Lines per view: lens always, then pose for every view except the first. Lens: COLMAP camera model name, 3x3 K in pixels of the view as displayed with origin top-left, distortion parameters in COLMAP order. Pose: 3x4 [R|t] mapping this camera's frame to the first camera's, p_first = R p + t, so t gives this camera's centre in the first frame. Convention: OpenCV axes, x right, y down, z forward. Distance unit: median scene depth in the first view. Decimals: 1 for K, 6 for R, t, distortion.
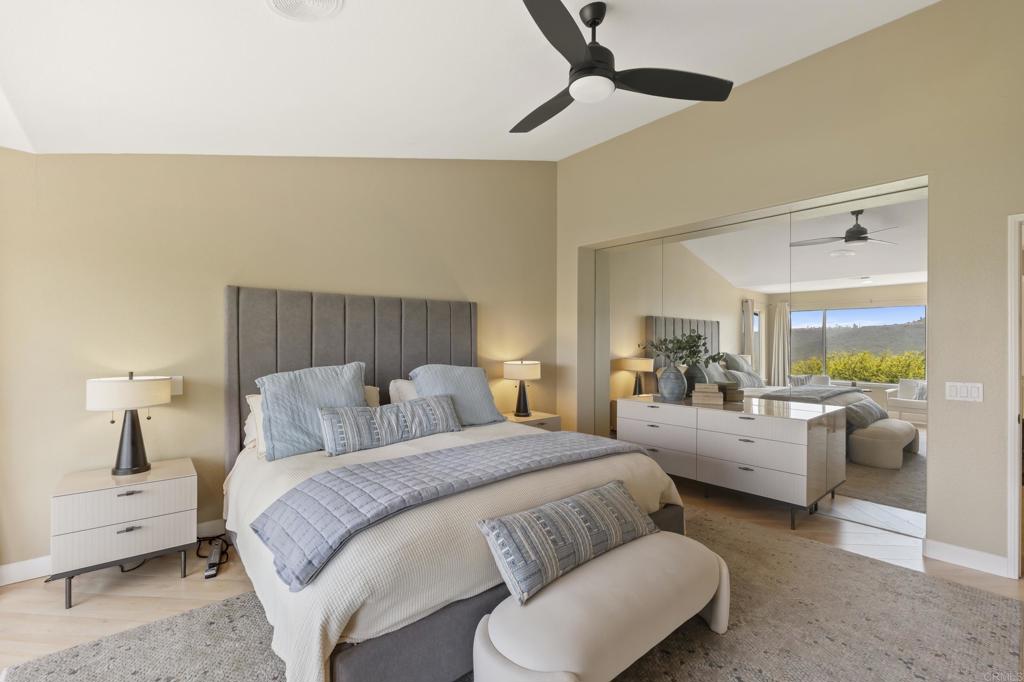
lens RADIAL K [[448.4, 0, 510.4], [0, 448.4, 344.3], [0, 0, 1]] dist [-0.001052, -0.000373]
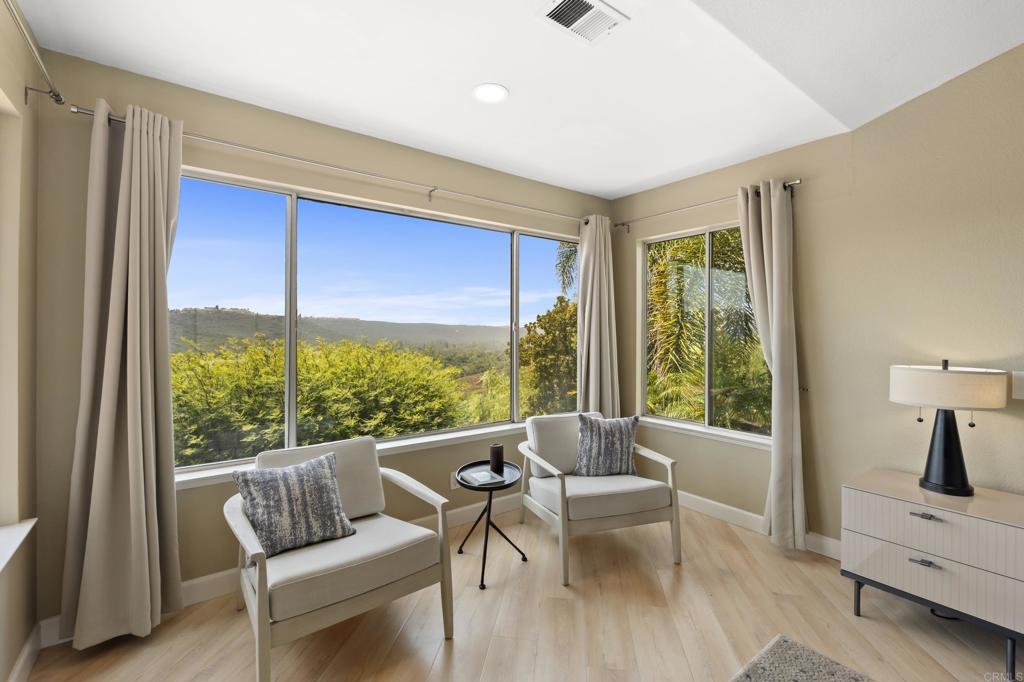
lens RADIAL K [[448.4, 0, 509.4], [0, 448.4, 336.7], [0, 0, 1]] dist [-0.001052, -0.000373]
pose [[-0.062493, 0.002086, -0.998043, -0.035197], [0.002376, 0.999995, 0.001941, 0.019194], [0.998043, -0.002250, -0.062498, 0.309654]]
